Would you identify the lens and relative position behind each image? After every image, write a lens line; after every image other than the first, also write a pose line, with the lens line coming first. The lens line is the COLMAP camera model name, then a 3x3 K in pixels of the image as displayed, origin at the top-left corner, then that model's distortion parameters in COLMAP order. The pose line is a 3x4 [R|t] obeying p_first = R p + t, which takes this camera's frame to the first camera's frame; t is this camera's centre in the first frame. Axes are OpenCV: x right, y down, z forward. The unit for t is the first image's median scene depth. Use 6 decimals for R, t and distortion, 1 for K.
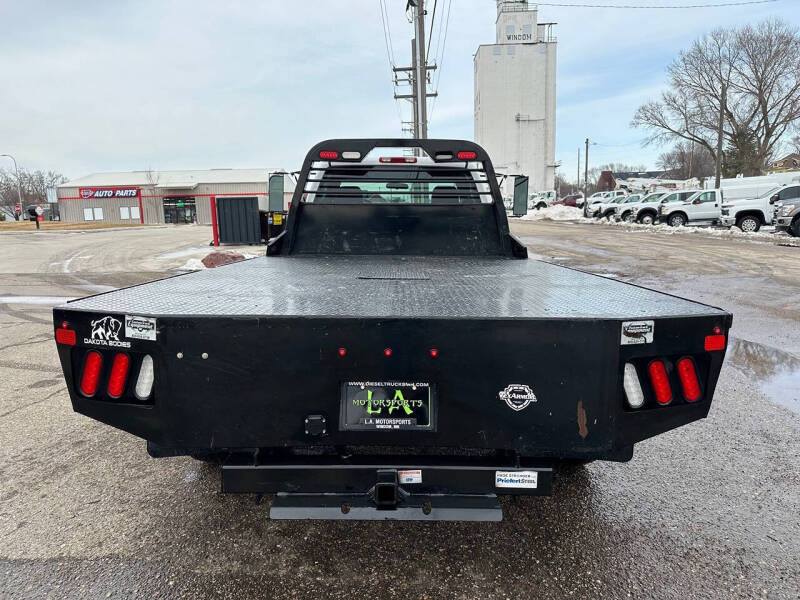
lens RADIAL K [[561.1, 0, 394.3], [0, 561.1, 303.9], [0, 0, 1]] dist [0.055424, -0.063615]
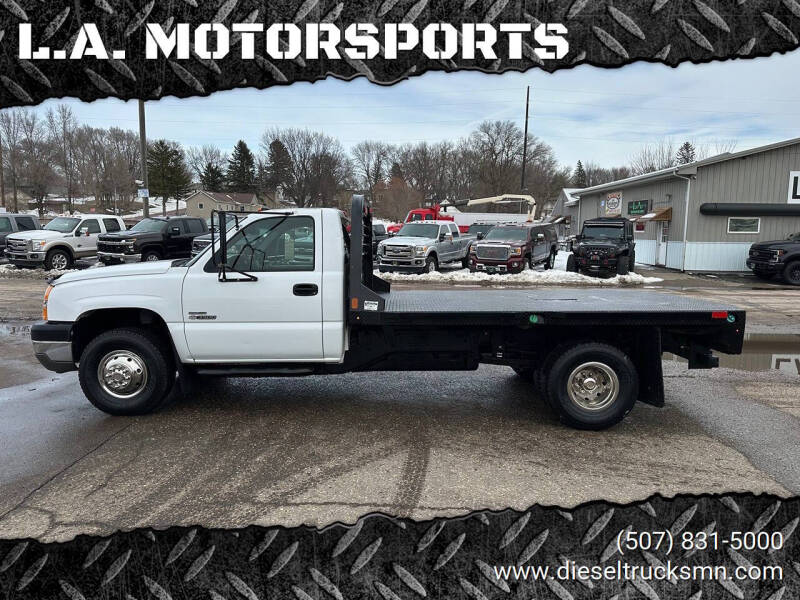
lens RADIAL K [[561.1, 0, 394.4], [0, 561.1, 299.1], [0, 0, 1]] dist [0.055424, -0.063615]
pose [[-0.008615, -0.095176, 0.995423, -1.134753], [0.143652, 0.985017, 0.095424, -0.187434], [-0.989591, 0.143817, 0.005186, 0.934706]]
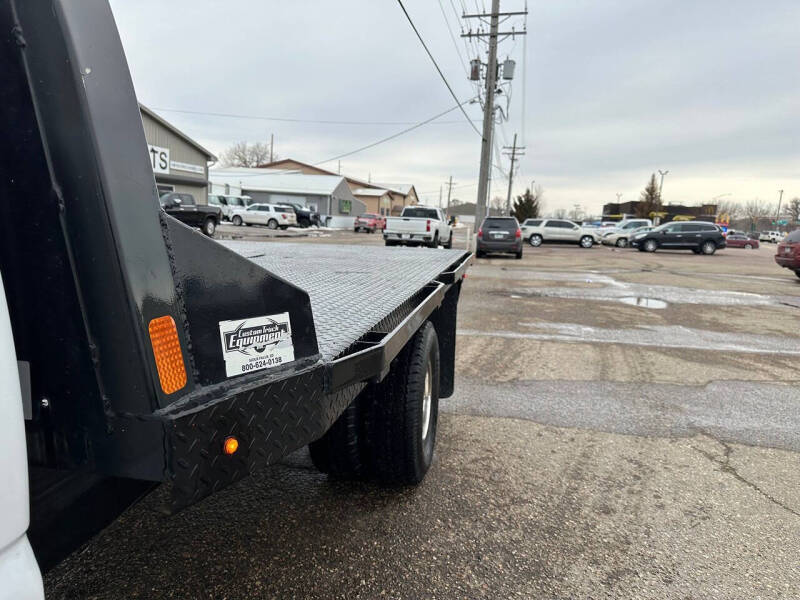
lens RADIAL K [[561.1, 0, 397.8], [0, 561.1, 305.8], [0, 0, 1]] dist [0.055424, -0.063615]
pose [[-0.984324, -0.056313, 0.167141, -0.266678], [-0.004825, 0.955902, 0.293646, -0.148058], [-0.176306, 0.288236, -0.941189, 1.112098]]
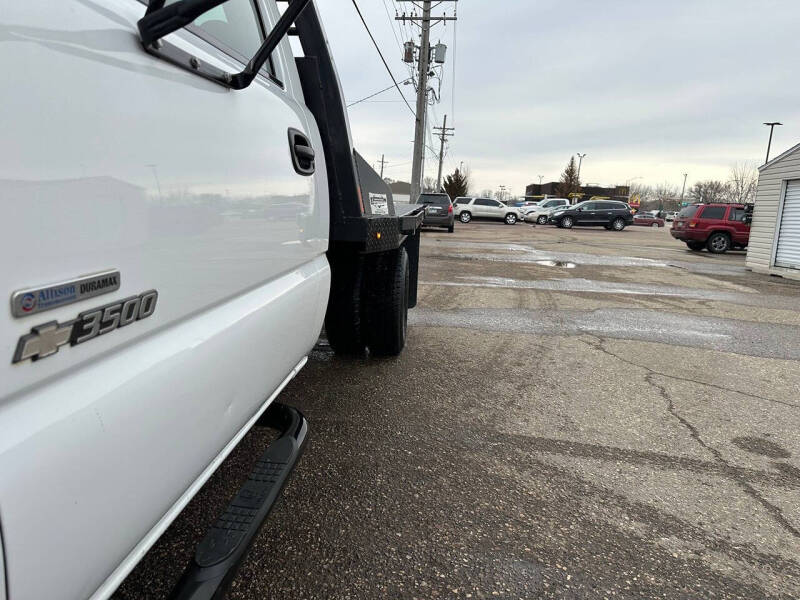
lens RADIAL K [[561.1, 0, 395.9], [0, 561.1, 295.4], [0, 0, 1]] dist [0.055424, -0.063615]
pose [[-0.997434, -0.053178, 0.047939, -0.237661], [-0.035734, 0.949970, 0.310292, -0.154581], [-0.062042, 0.307782, -0.949432, 1.374049]]
